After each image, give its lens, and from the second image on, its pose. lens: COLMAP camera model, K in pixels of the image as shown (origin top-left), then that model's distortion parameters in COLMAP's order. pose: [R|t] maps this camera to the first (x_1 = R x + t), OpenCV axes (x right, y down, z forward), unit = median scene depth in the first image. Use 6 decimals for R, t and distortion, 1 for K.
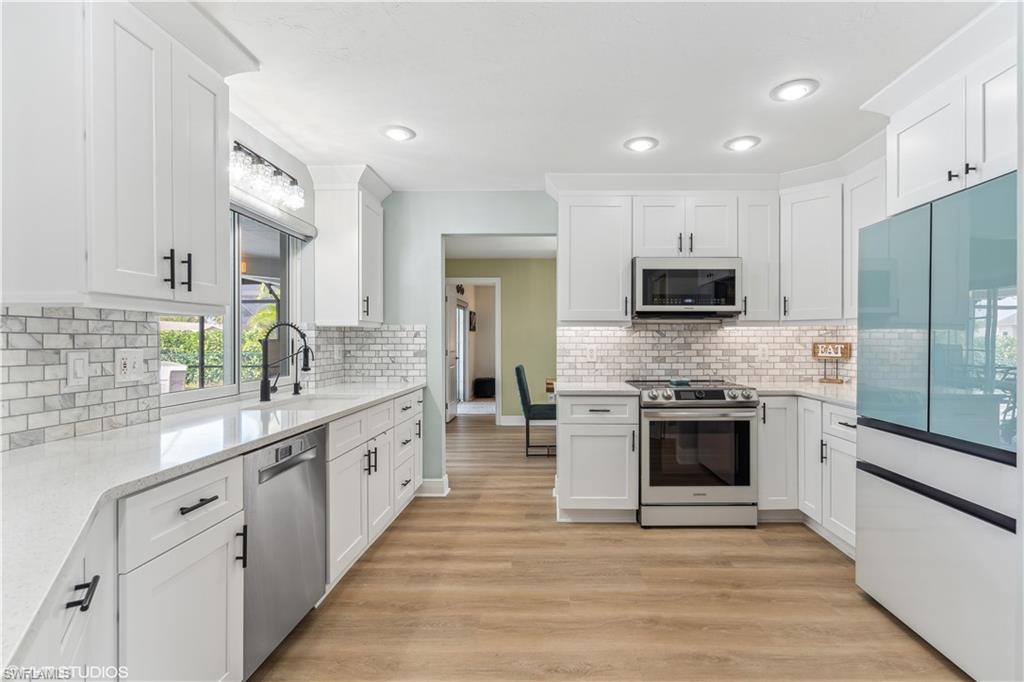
lens RADIAL K [[472.8, 0, 515.5], [0, 472.8, 344.0], [0, 0, 1]] dist [-0.001274, -0.000211]
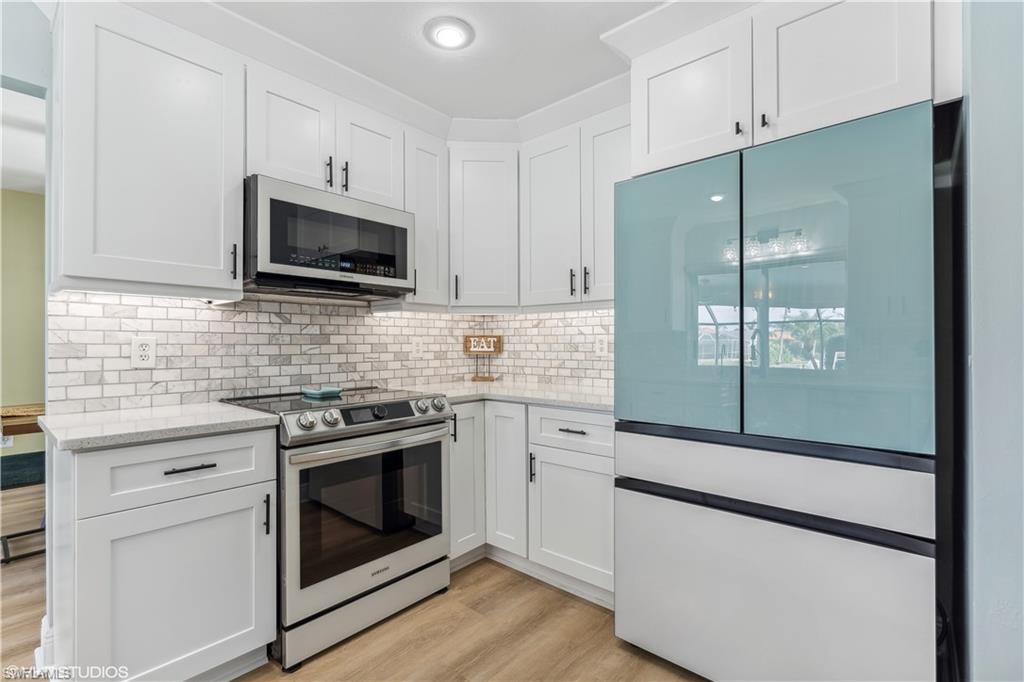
lens RADIAL K [[472.8, 0, 515.5], [0, 472.8, 344.0], [0, 0, 1]] dist [-0.001274, -0.000211]
pose [[0.606593, 0.002160, 0.795009, -0.000082], [0.005183, 0.999964, -0.006671, 0.019918], [-0.794995, 0.008167, 0.606560, 0.431118]]
